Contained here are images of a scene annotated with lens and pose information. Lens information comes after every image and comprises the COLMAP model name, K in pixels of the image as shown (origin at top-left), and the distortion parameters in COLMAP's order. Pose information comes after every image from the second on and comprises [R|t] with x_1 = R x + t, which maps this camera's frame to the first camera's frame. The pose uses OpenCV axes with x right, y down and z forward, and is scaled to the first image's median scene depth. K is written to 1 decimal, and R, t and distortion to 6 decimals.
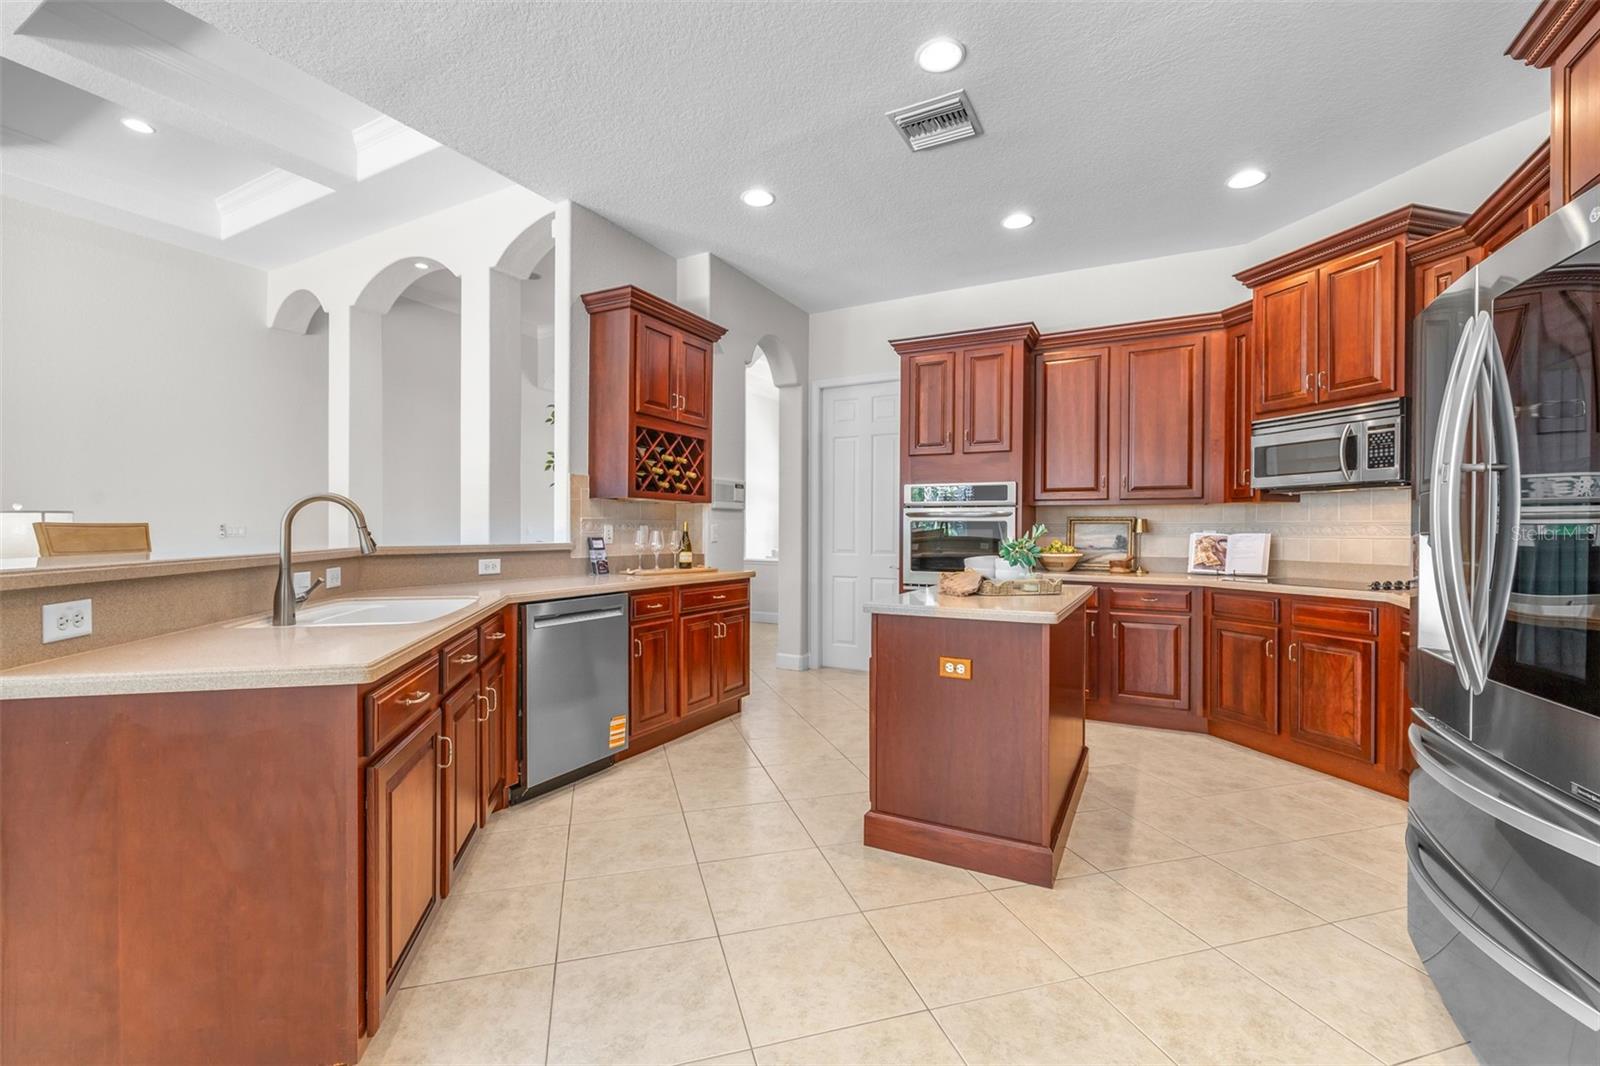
lens RADIAL K [[677.2, 0, 808.0], [0, 677.2, 536.8], [0, 0, 1]] dist [0.002183, -0.000119]
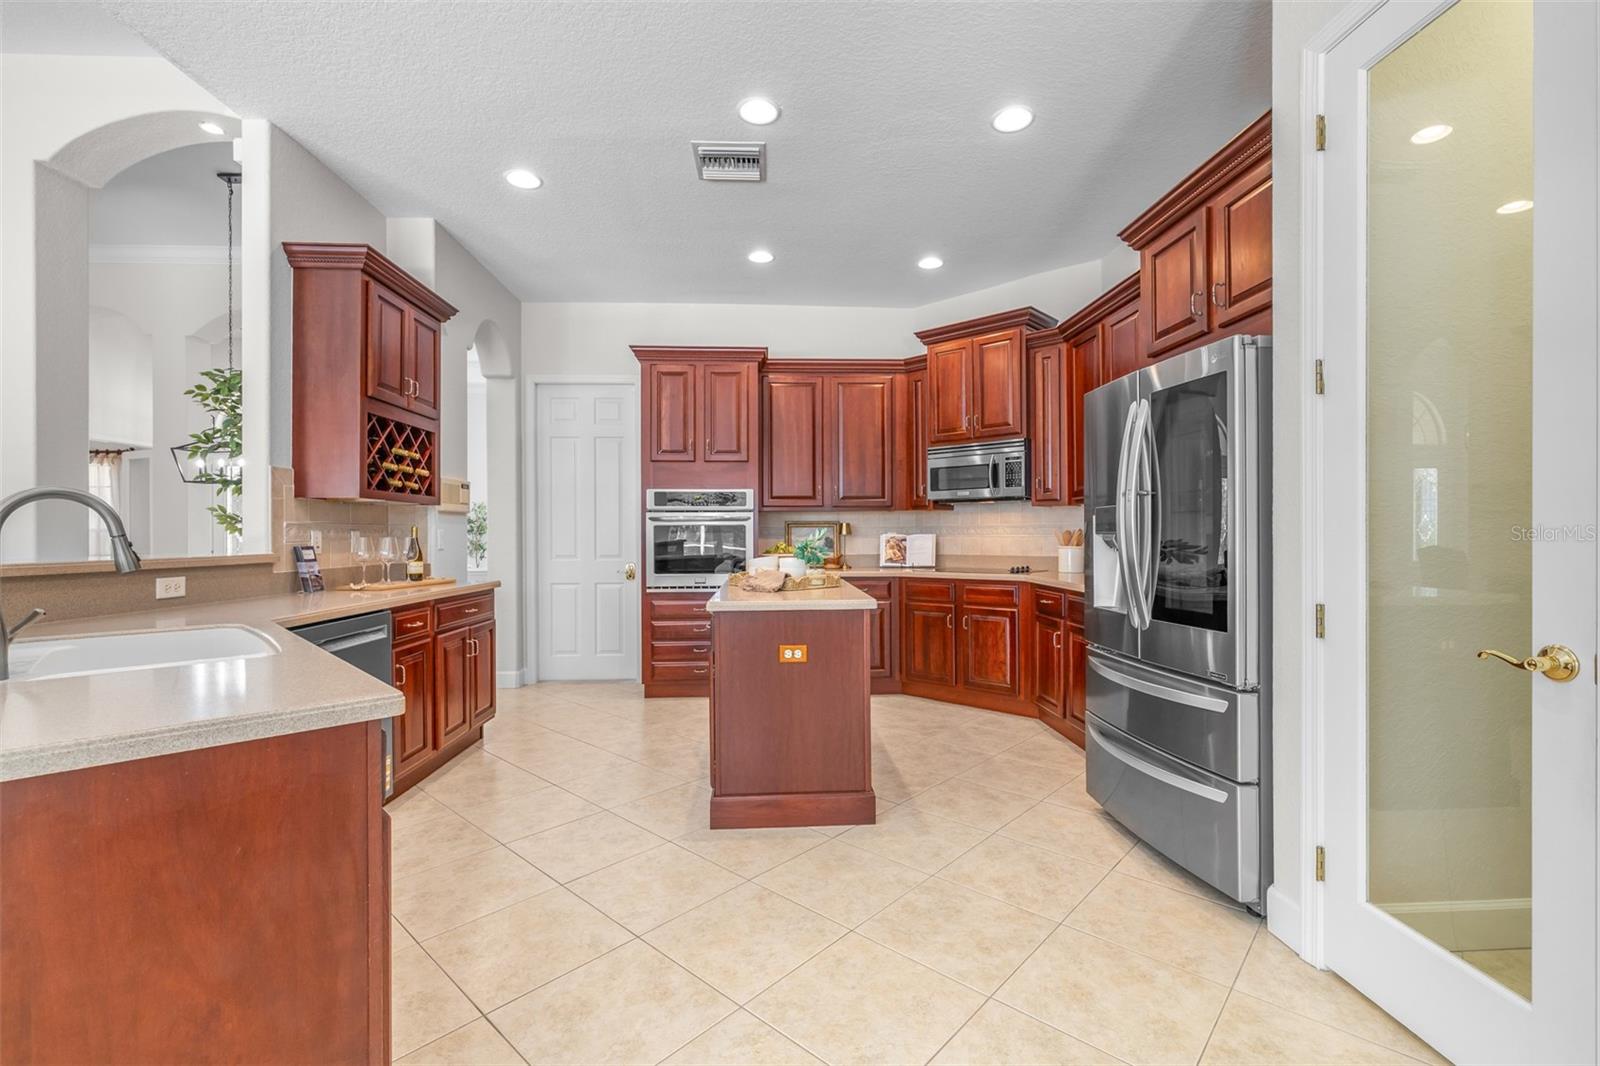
lens RADIAL K [[693.5, 0, 797.6], [0, 693.5, 535.5], [0, 0, 1]] dist [0.000063, 0.000052]
pose [[0.857327, -0.009620, 0.514683, -0.236950], [0.013362, 0.999904, -0.003569, -0.001118], [-0.514599, 0.009937, 0.857373, -0.007376]]
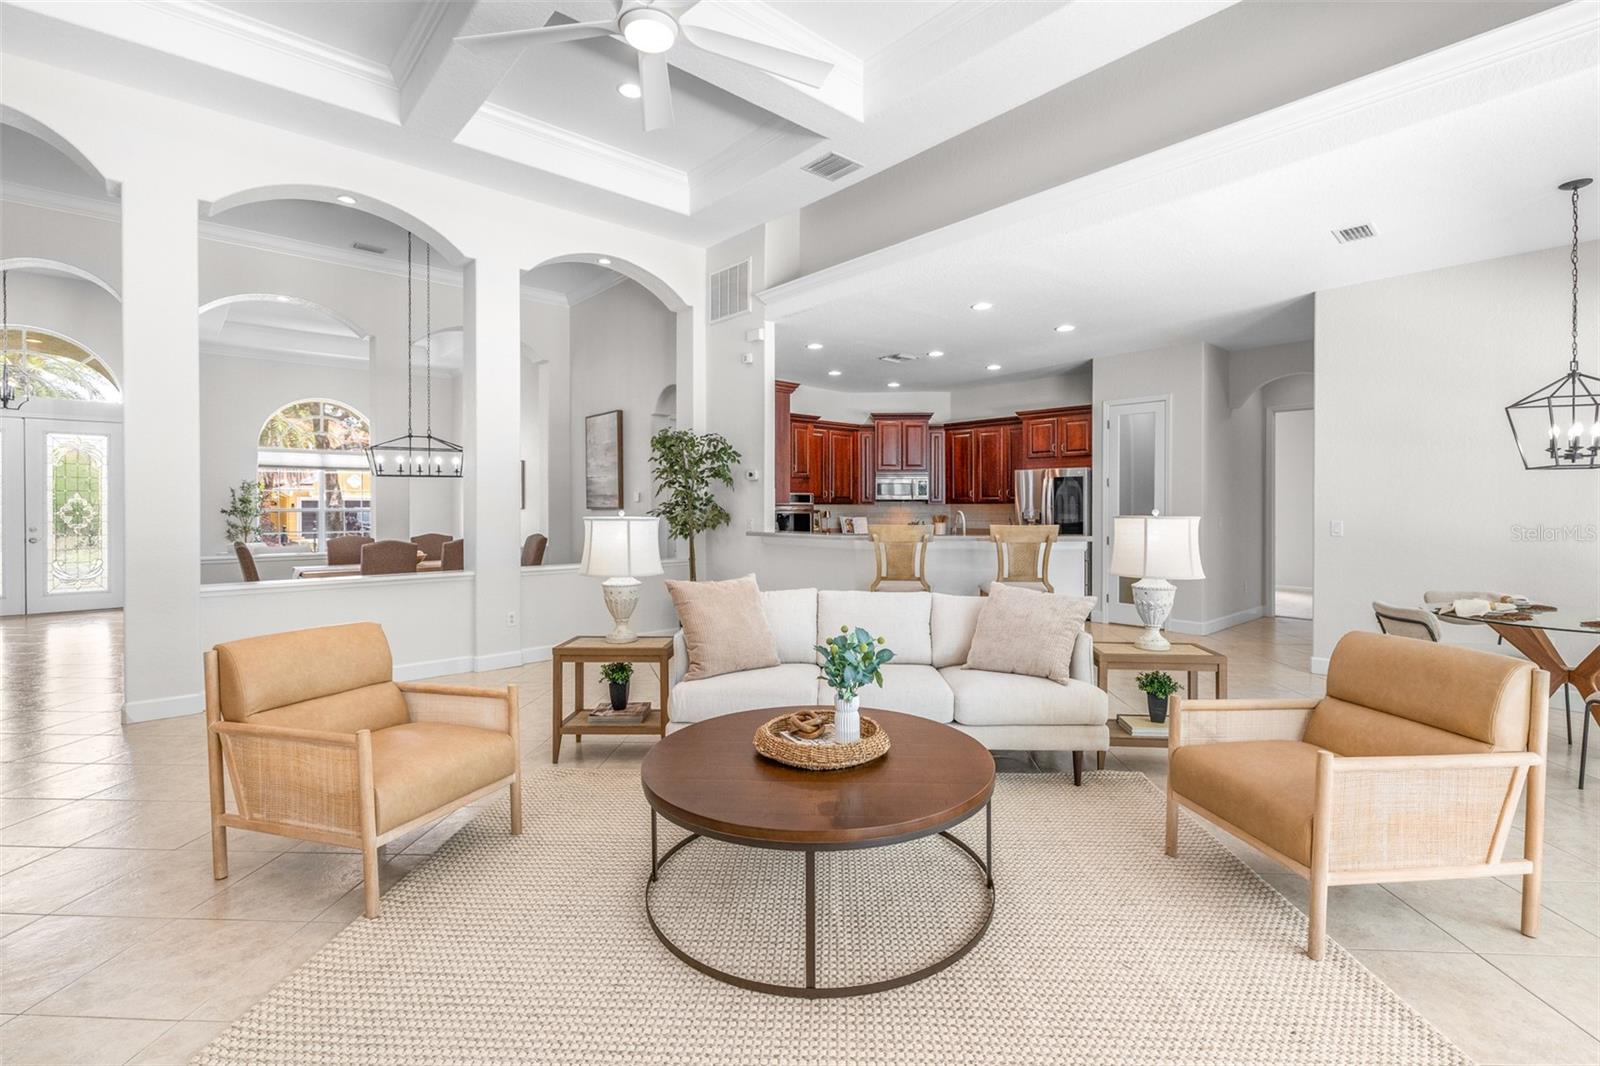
lens RADIAL K [[679.7, 0, 797.0], [0, 679.7, 541.8], [0, 0, 1]] dist [0.001234, 0.000202]
pose [[0.342637, -0.057434, 0.937710, -1.820242], [0.013098, 0.998325, 0.056361, -0.057060], [-0.939376, -0.007030, 0.342815, 0.380804]]
